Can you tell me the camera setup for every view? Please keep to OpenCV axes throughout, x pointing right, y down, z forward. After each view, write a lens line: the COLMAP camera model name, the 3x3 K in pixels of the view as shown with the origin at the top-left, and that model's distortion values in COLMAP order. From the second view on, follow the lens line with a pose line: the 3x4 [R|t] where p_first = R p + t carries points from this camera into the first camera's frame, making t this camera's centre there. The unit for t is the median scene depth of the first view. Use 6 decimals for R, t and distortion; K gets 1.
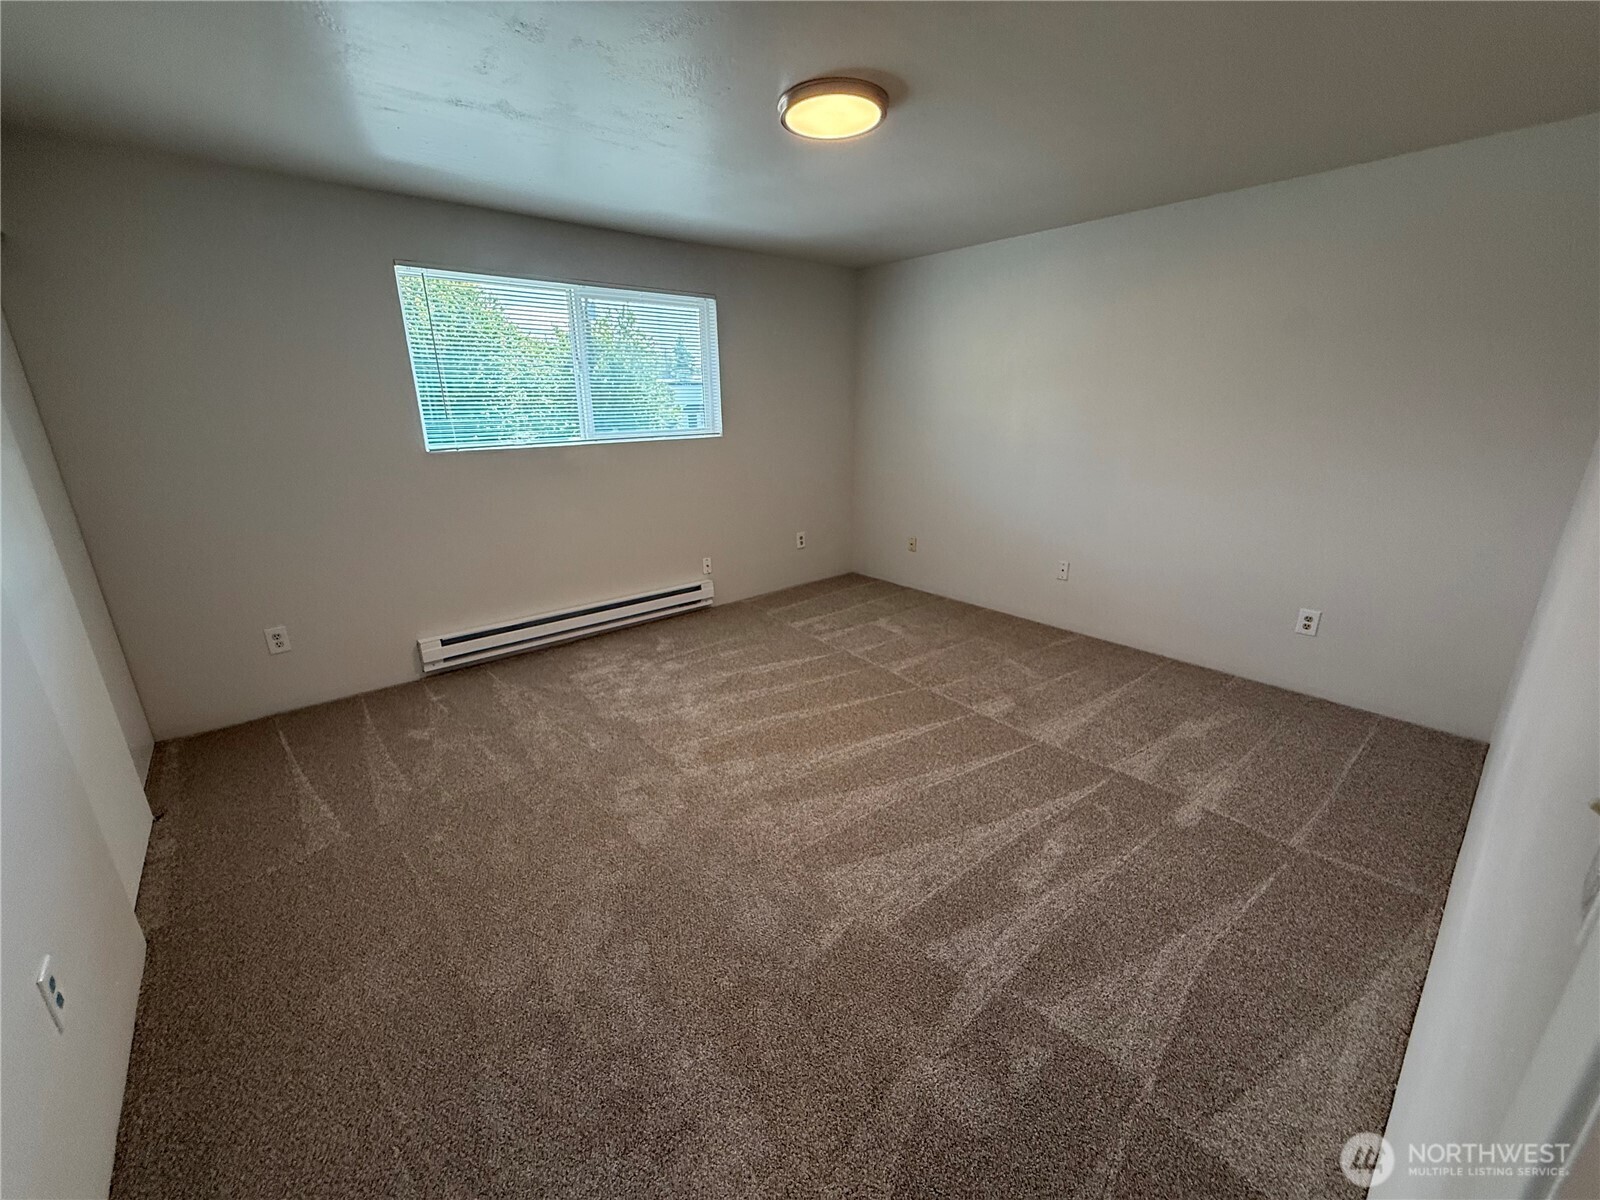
lens RADIAL K [[642.7, 0, 795.4], [0, 642.7, 597.9], [0, 0, 1]] dist [-0.003897, -0.000646]
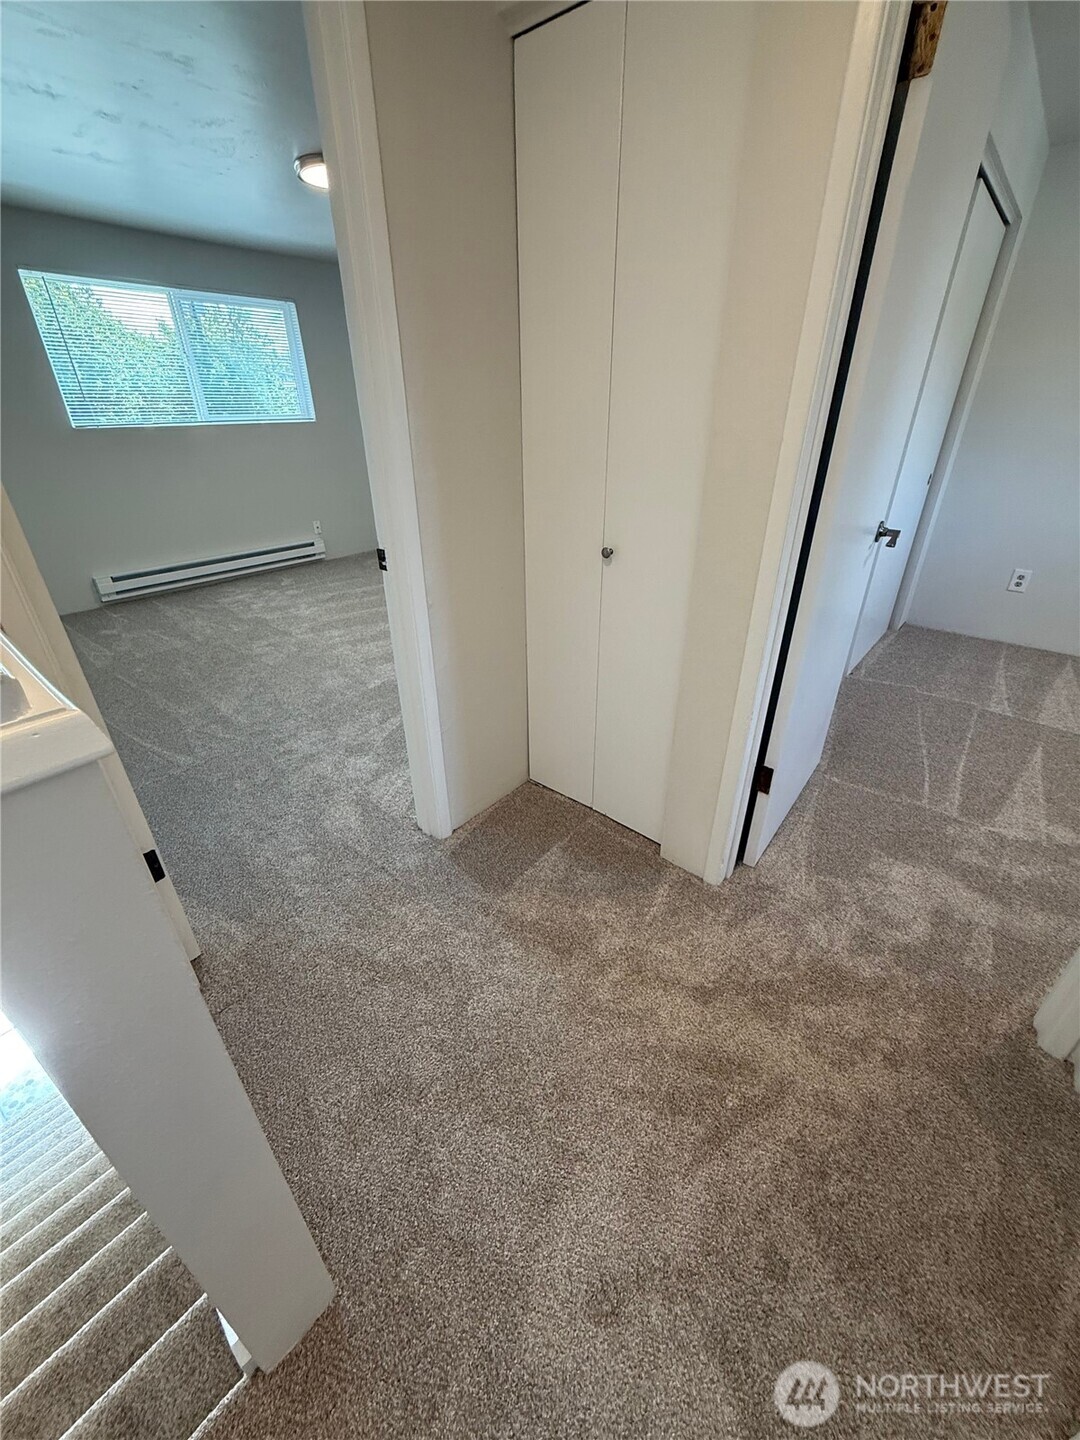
lens RADIAL K [[578.5, 0, 543.9], [0, 578.5, 720.6], [0, 0, 1]] dist [-0.003897, -0.000646]
pose [[0.985609, -0.078410, 0.149754, 0.151188], [0.047467, 0.978644, 0.200005, 0.165123], [-0.162238, -0.190018, 0.968283, -0.404450]]
